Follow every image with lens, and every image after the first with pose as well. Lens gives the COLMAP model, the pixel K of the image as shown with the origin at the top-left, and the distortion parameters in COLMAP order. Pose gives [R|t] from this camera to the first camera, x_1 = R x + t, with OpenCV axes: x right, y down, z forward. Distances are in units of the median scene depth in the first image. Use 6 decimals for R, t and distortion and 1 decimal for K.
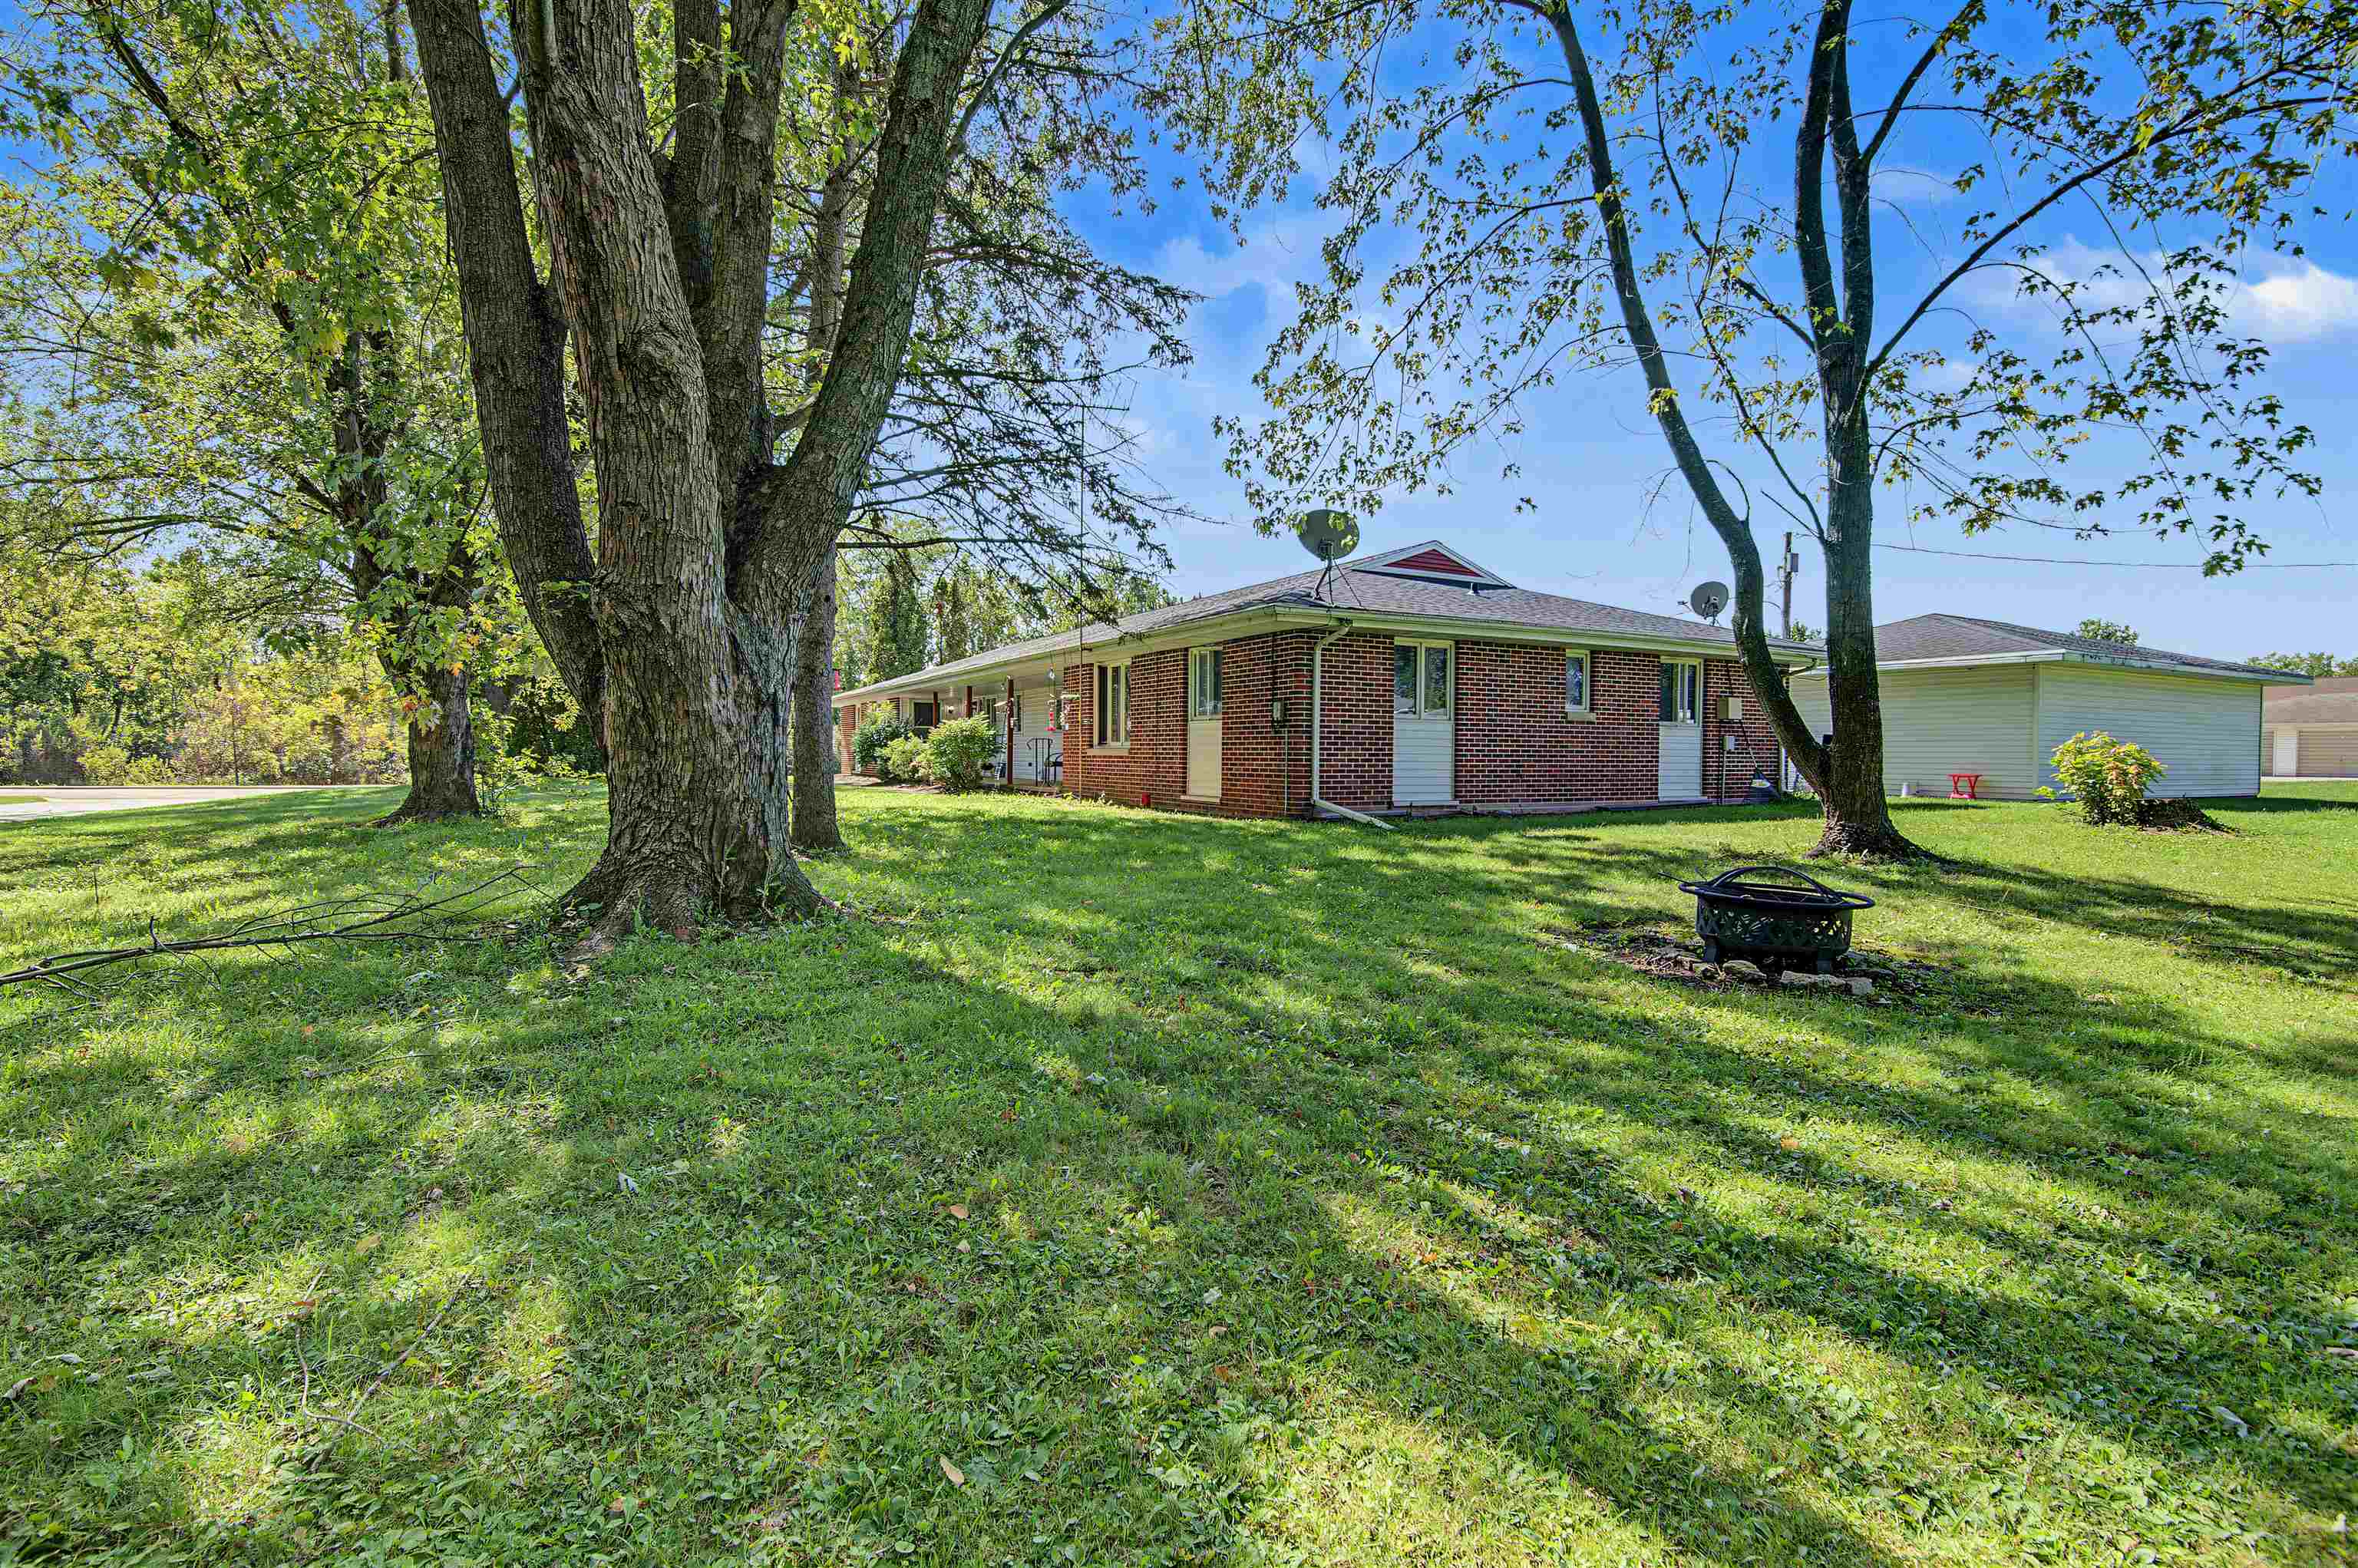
lens RADIAL K [[1101.1, 0, 1179.0], [0, 1101.1, 784.0], [0, 0, 1]] dist [0.000007, 0.000118]
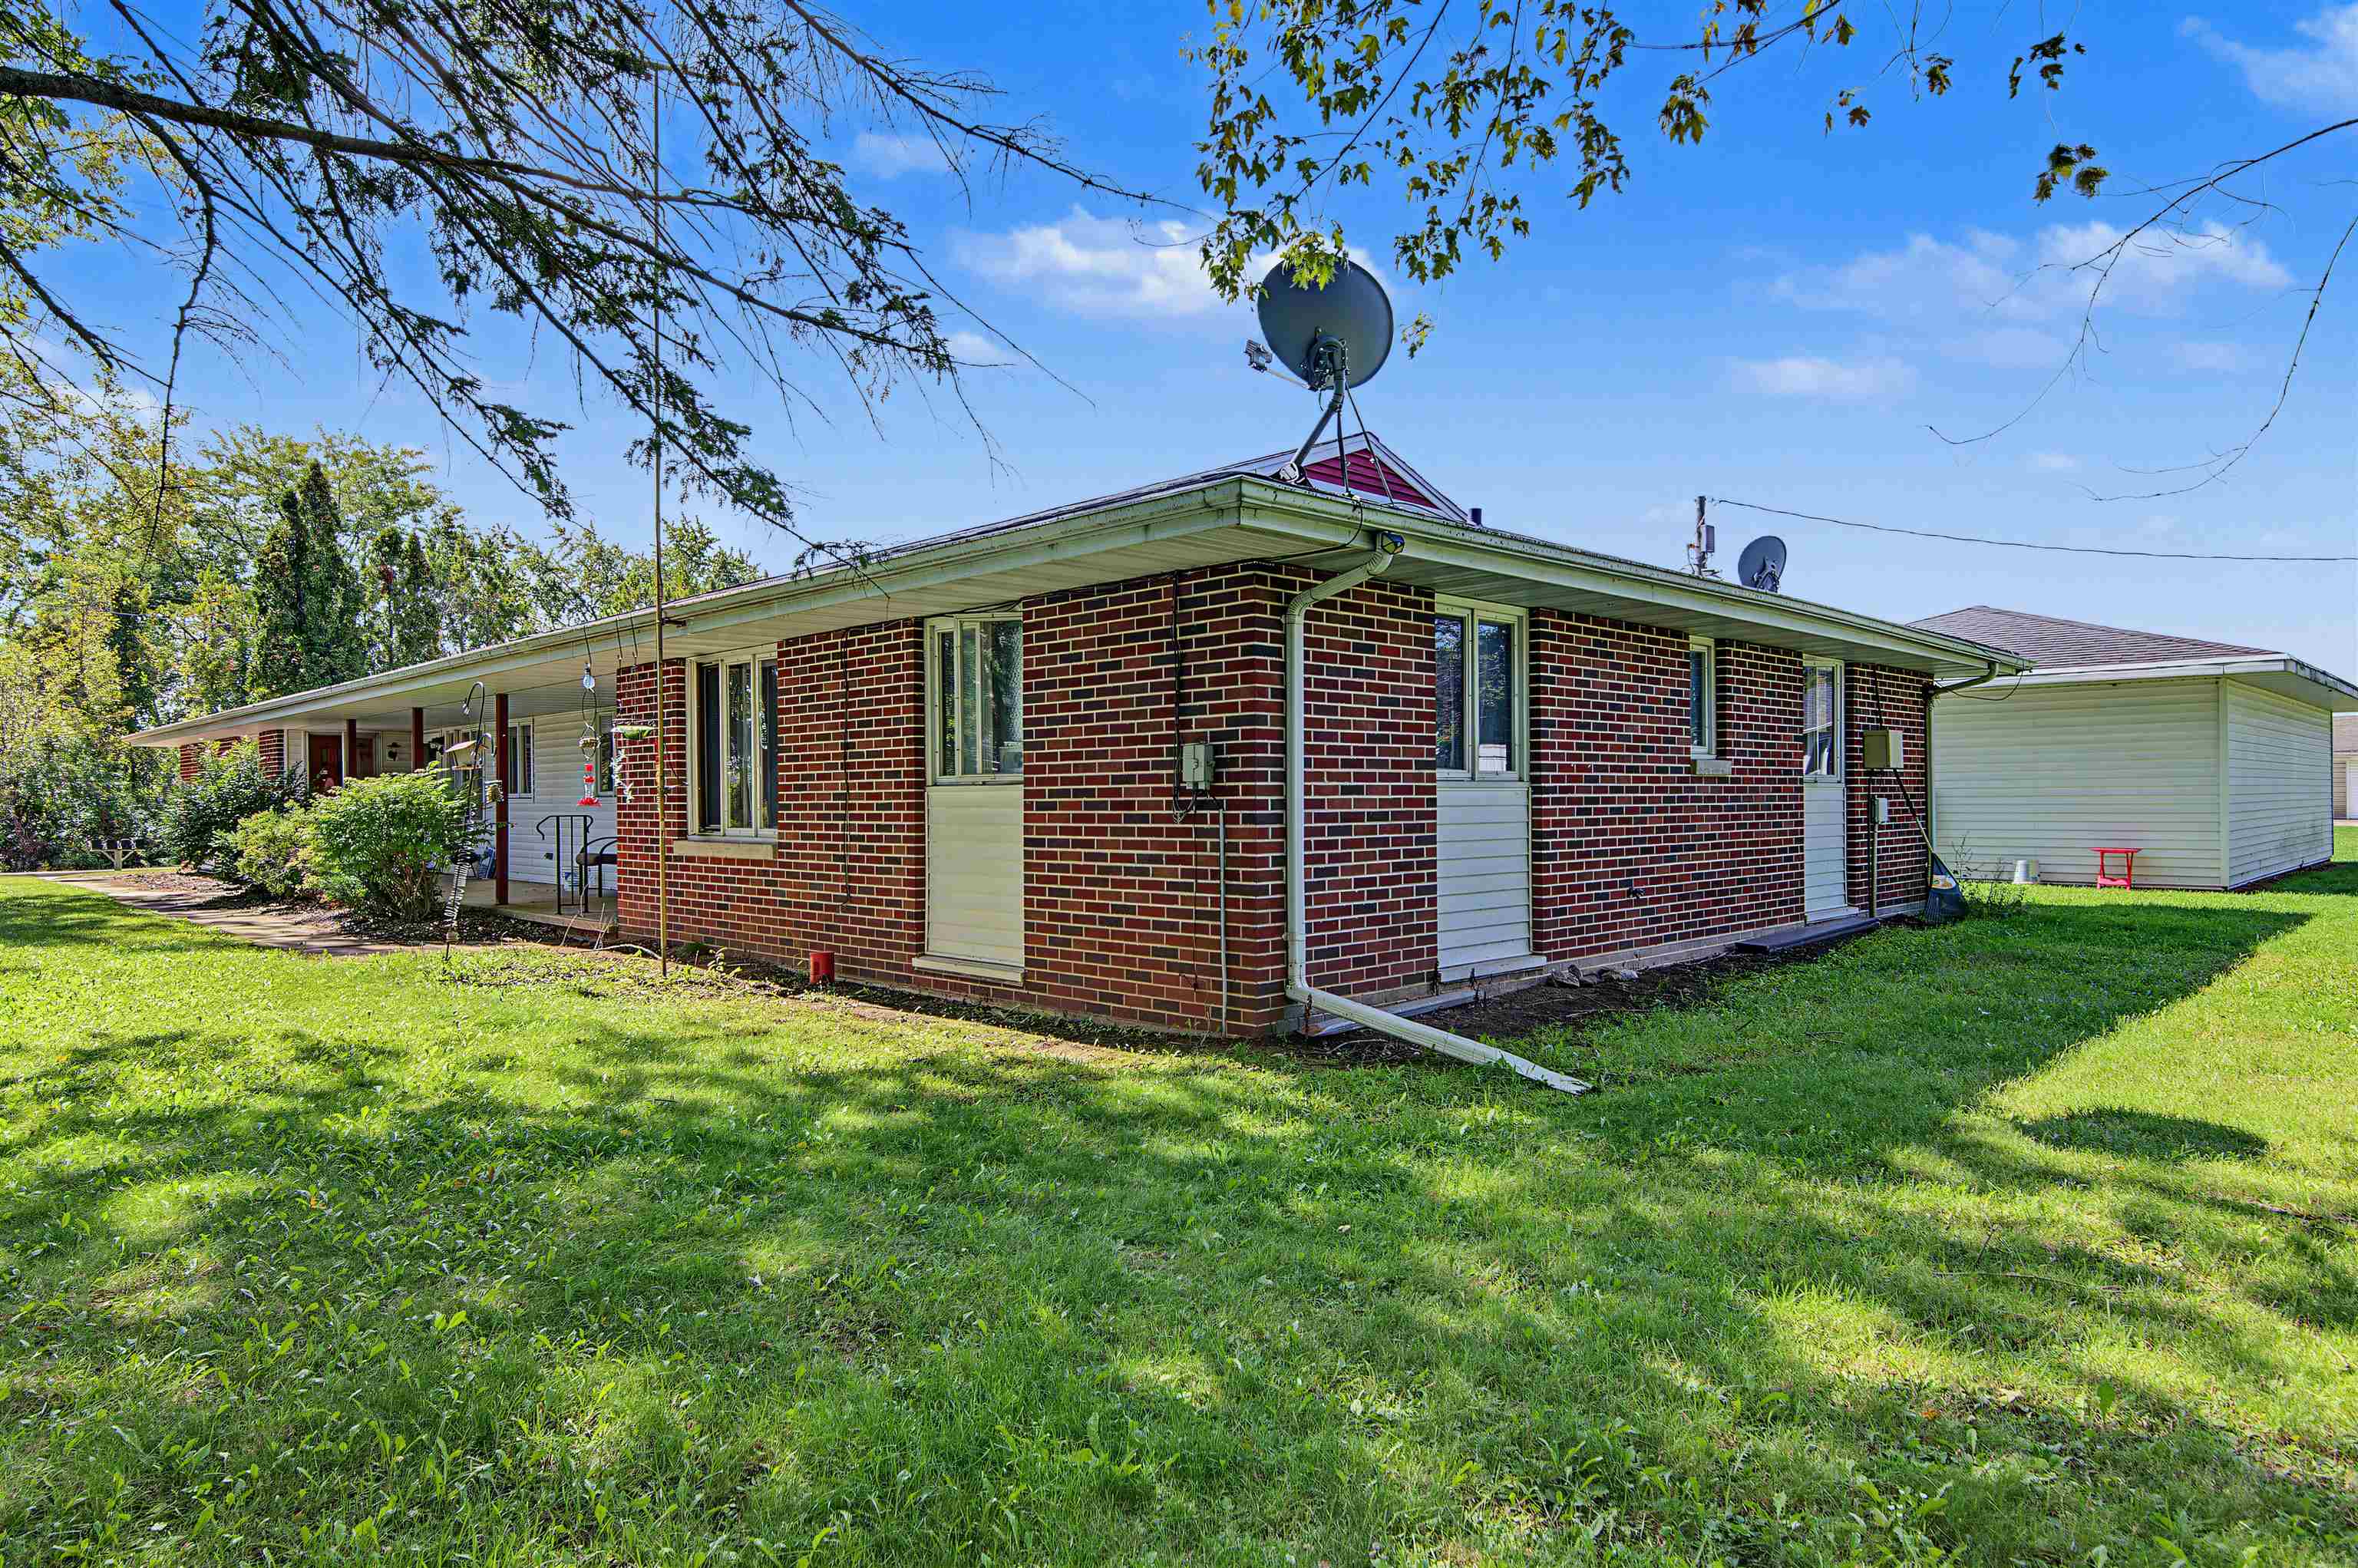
lens RADIAL K [[1417.6, 0, 1179.0], [0, 1417.6, 784.0], [0, 0, 1]] dist [0.007107, 0.001135]
pose [[0.962262, -0.011350, 0.271887, -0.043011], [0.021925, 0.999115, -0.035887, -0.031973], [-0.271239, 0.040494, 0.961660, 0.390326]]
